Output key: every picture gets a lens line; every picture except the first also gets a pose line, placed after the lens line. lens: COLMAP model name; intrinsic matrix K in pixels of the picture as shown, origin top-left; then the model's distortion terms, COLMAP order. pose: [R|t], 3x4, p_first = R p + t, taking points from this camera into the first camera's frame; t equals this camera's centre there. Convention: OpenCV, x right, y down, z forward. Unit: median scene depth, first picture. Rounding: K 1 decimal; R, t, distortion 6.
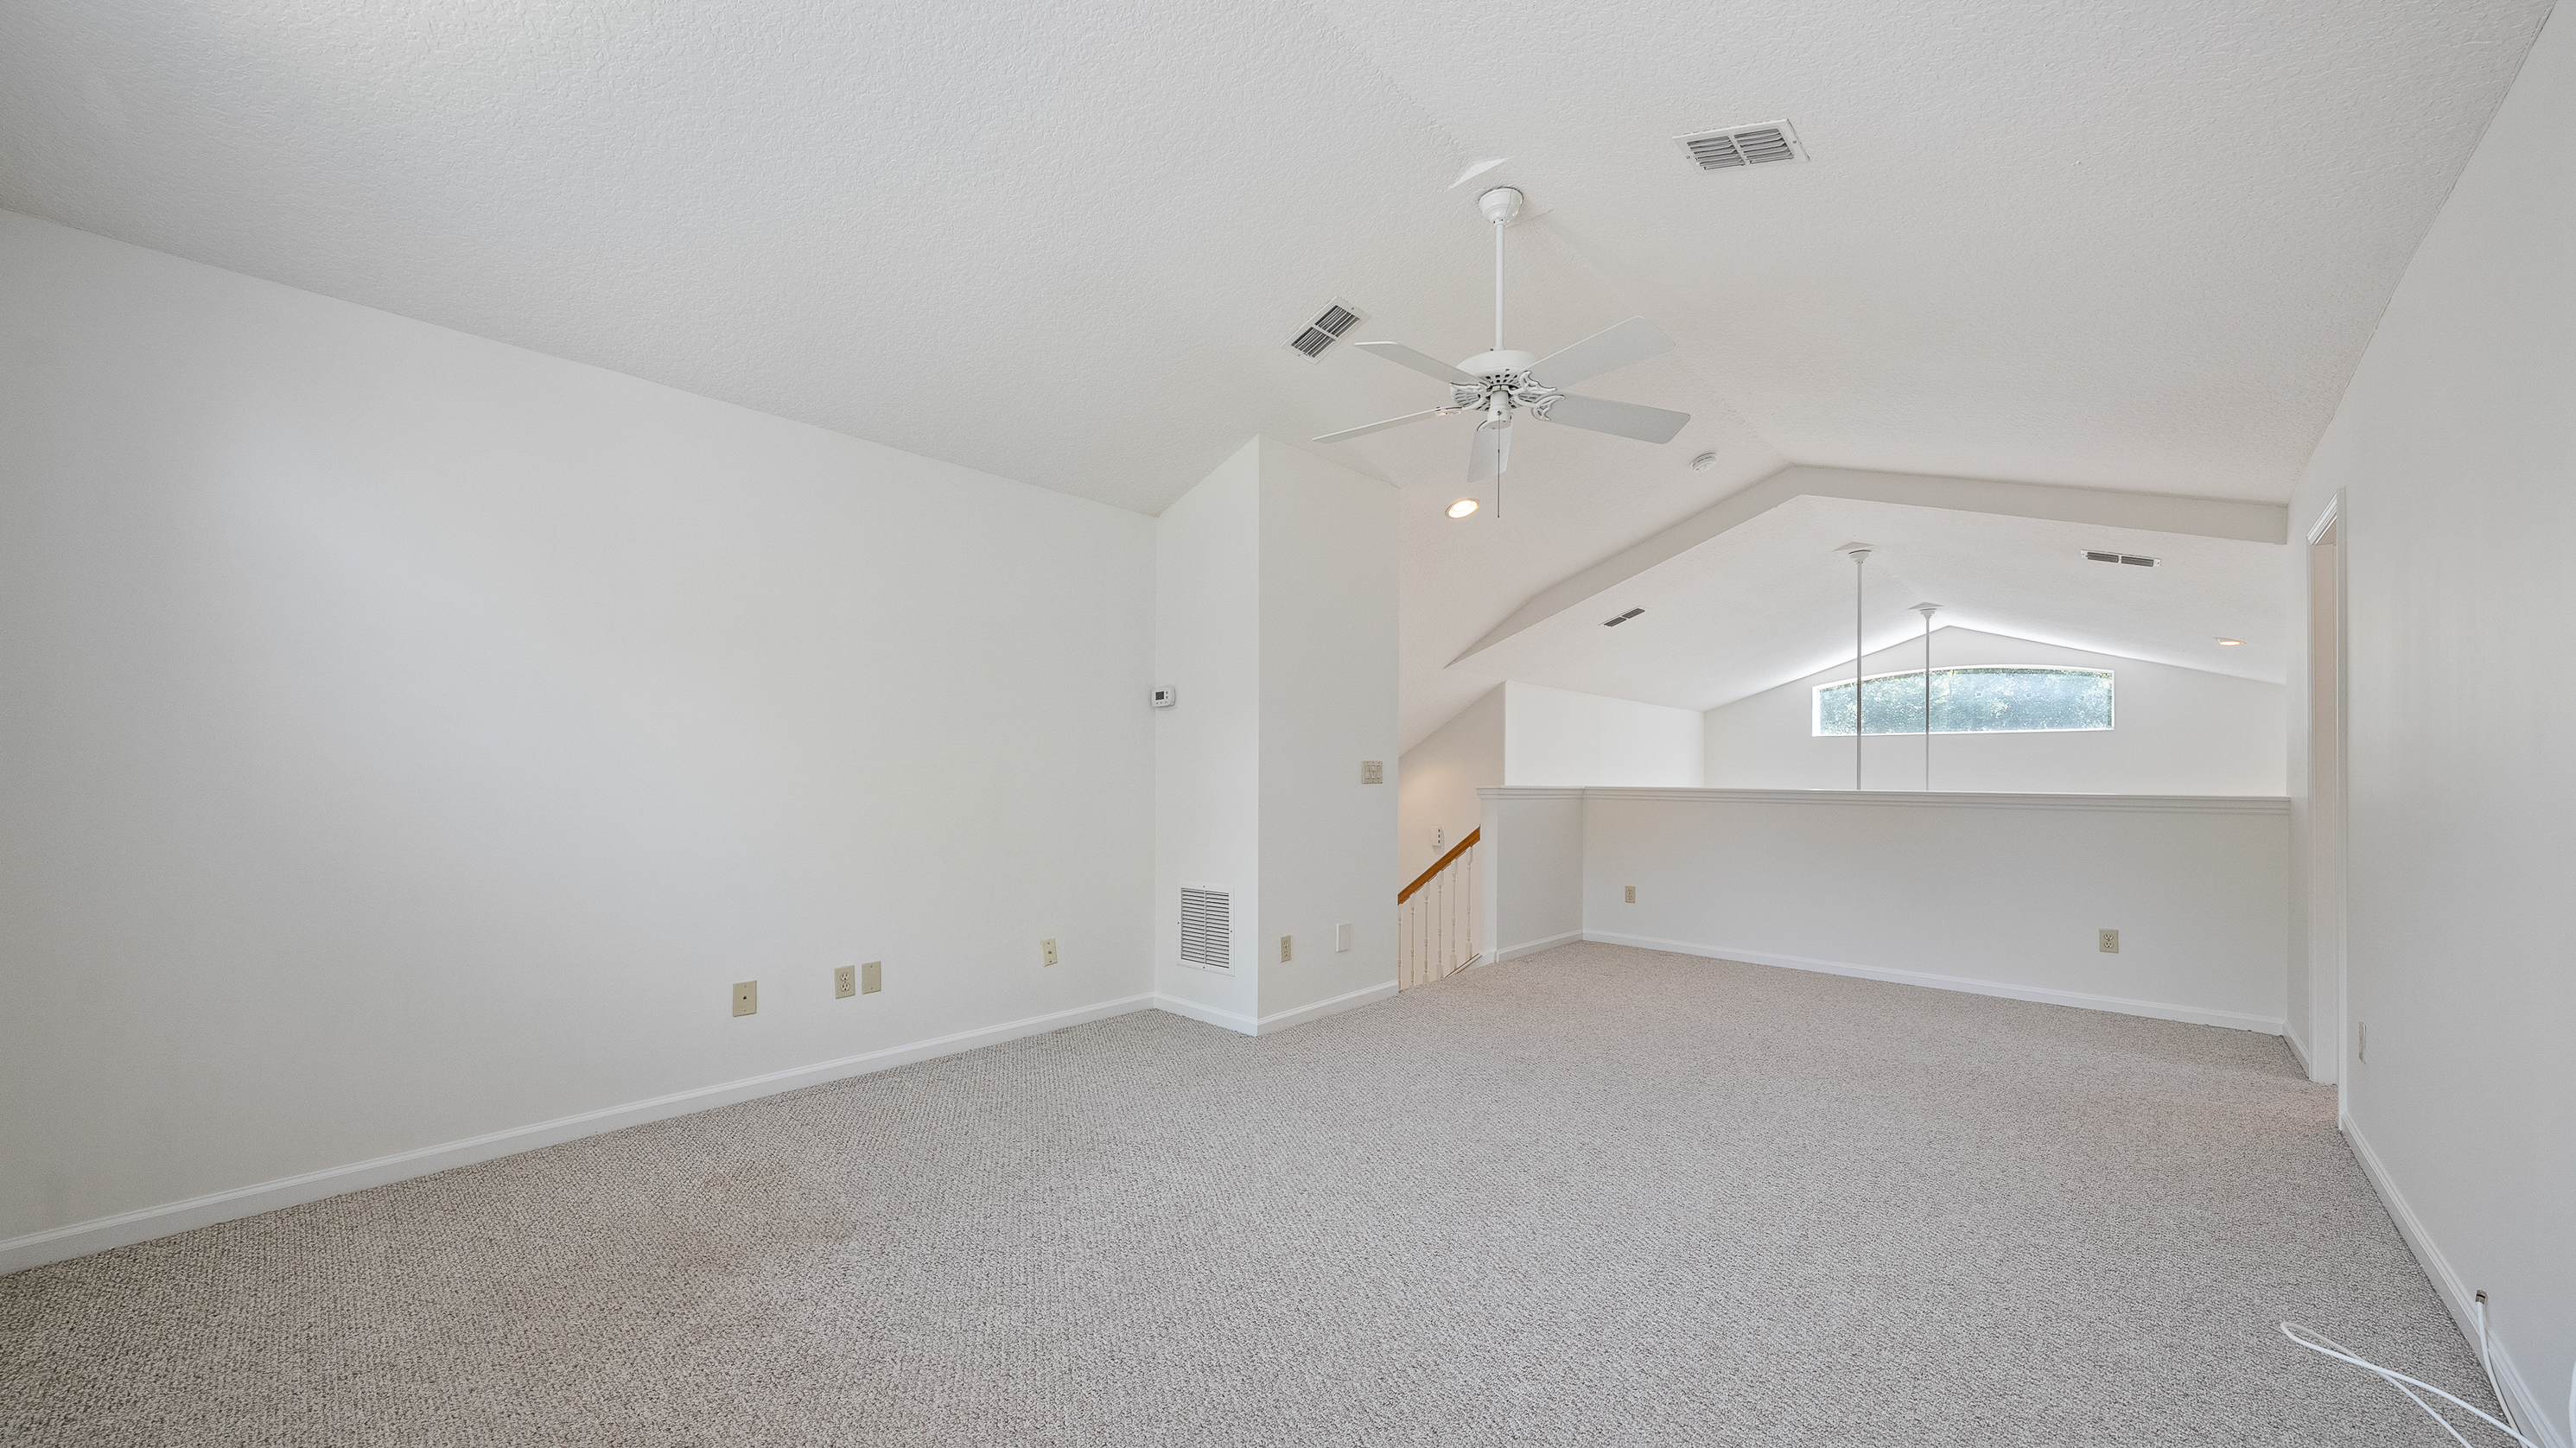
lens RADIAL K [[896.3, 0, 1285.6], [0, 896.3, 736.5], [0, 0, 1]] dist [-0.010758, -0.000039]
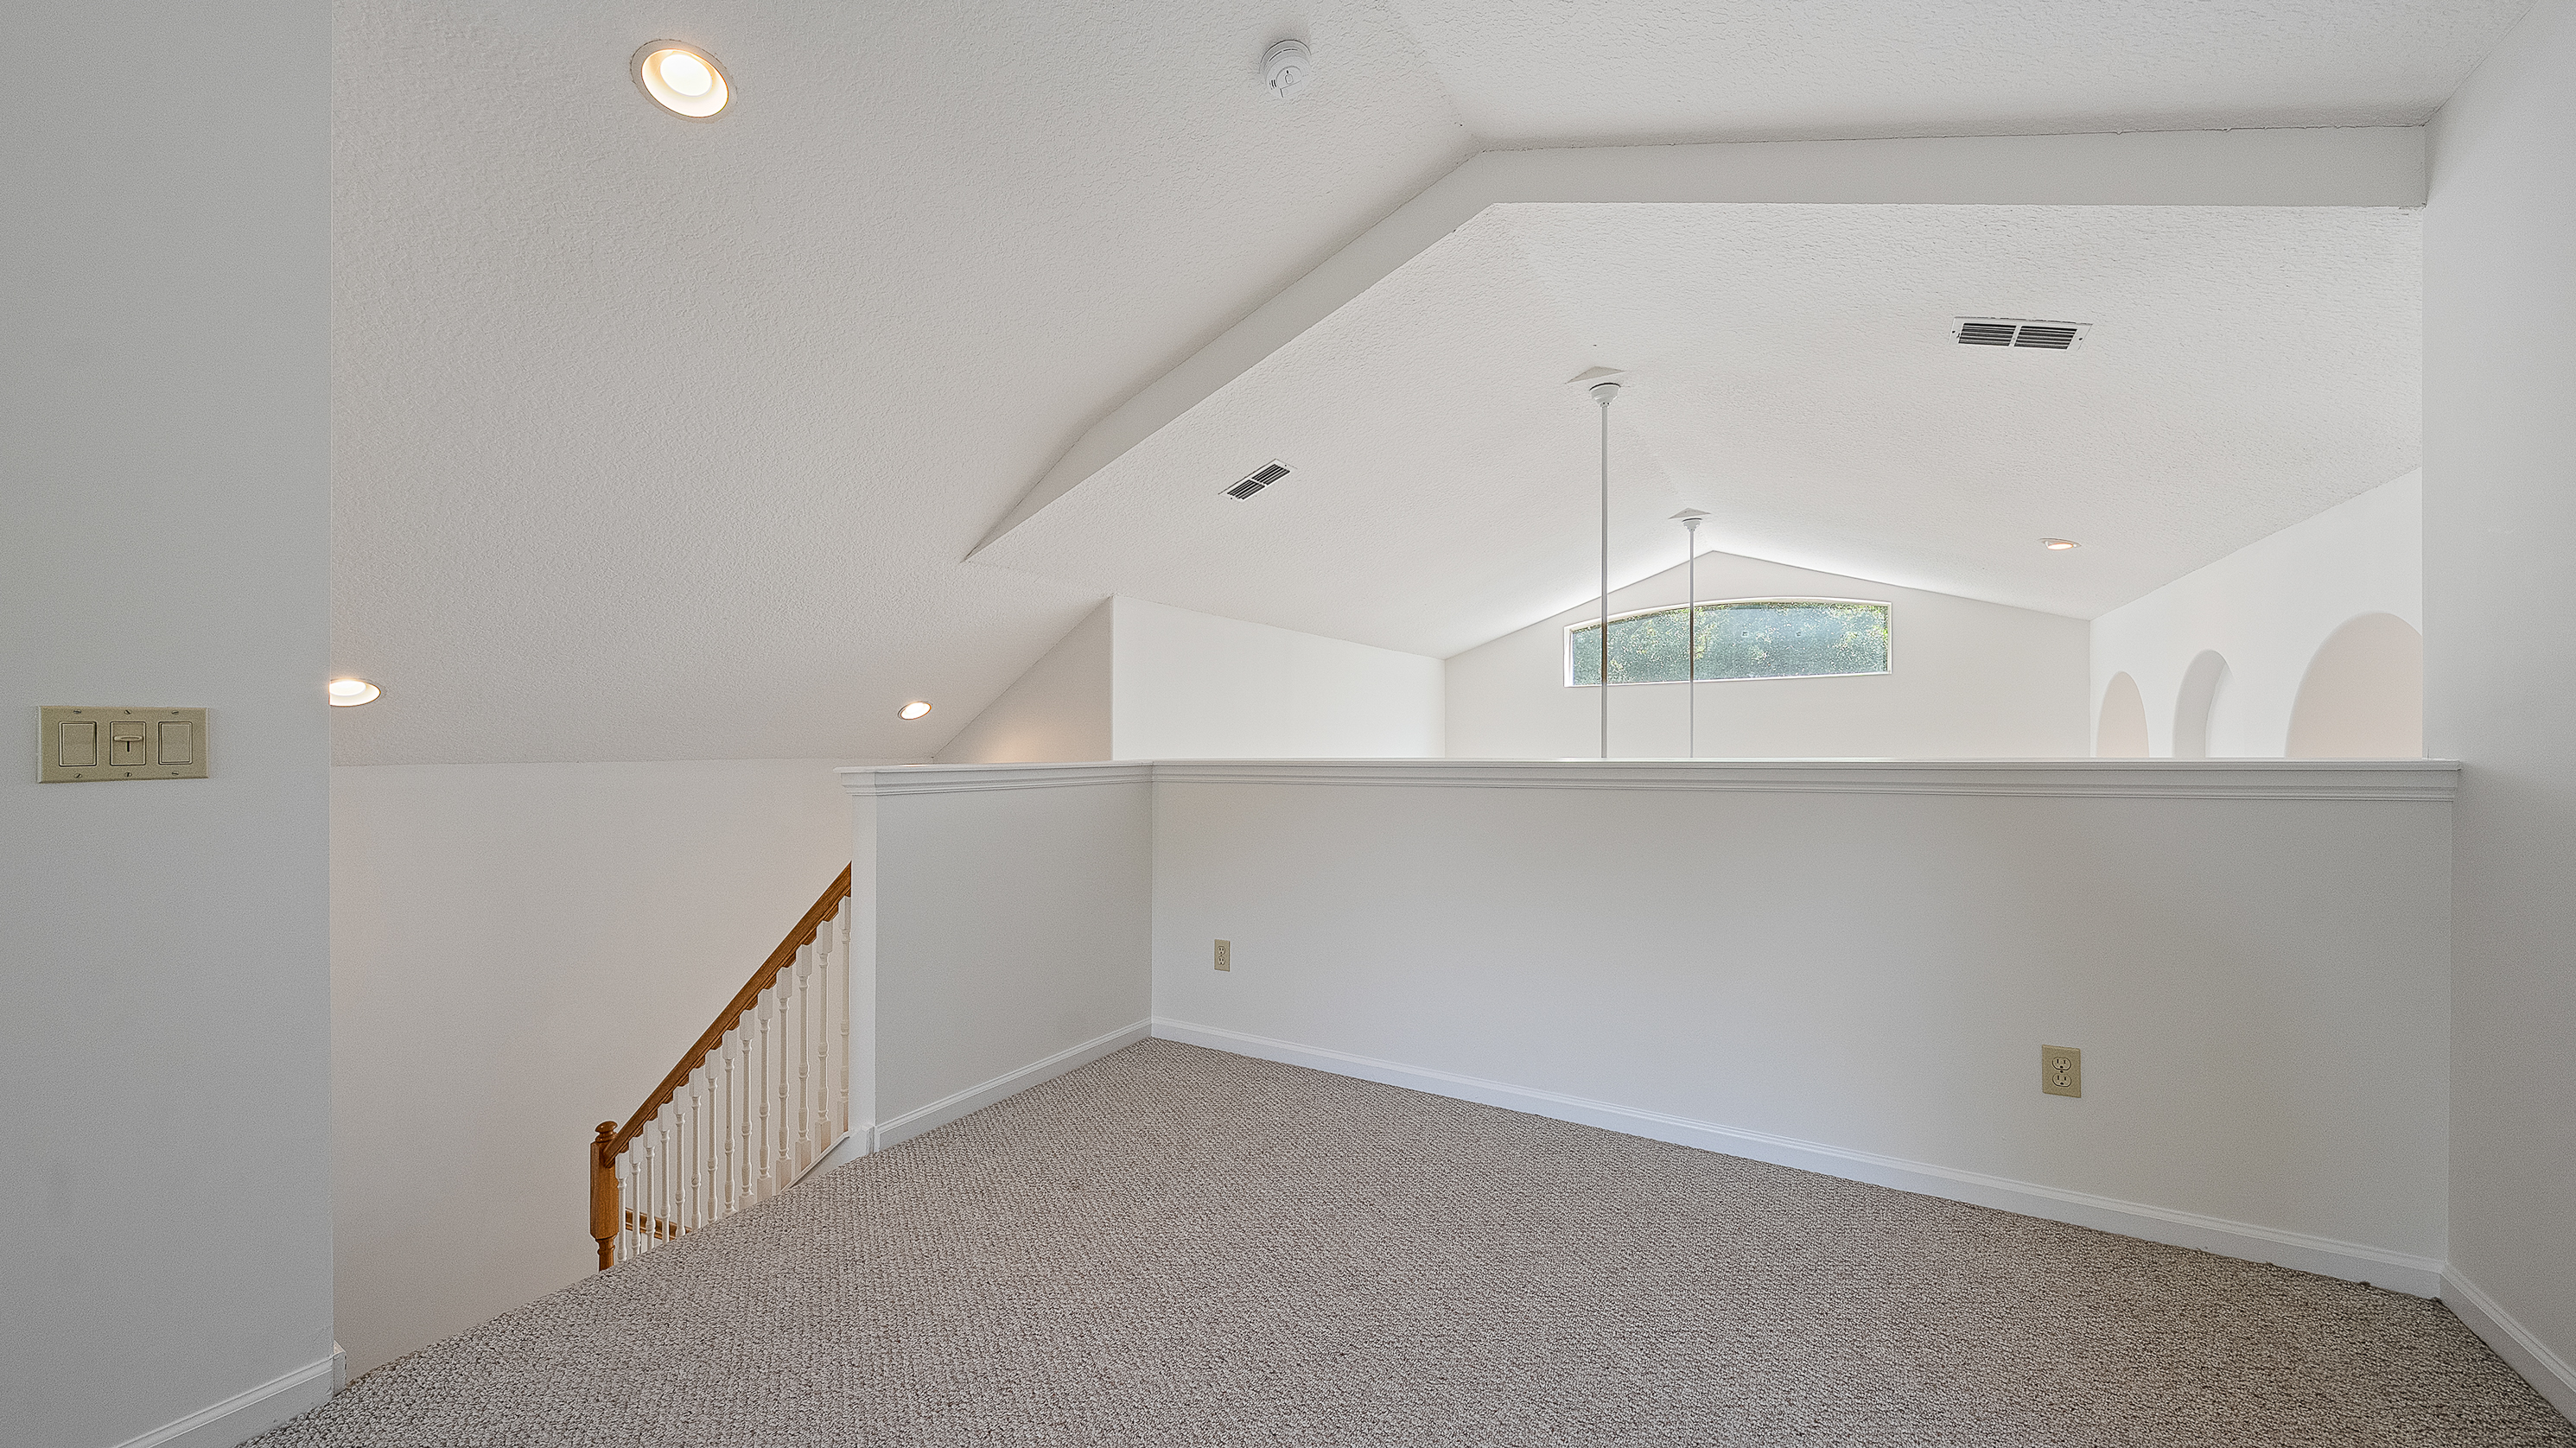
lens RADIAL K [[893.3, 0, 1297.5], [0, 893.3, 719.4], [0, 0, 1]] dist [-0.001065, 0.000012]
pose [[0.976450, -0.013522, 0.215321, 0.303494], [0.009944, 0.999794, 0.017691, 0.021750], [-0.215516, -0.015134, 0.976383, 0.441168]]
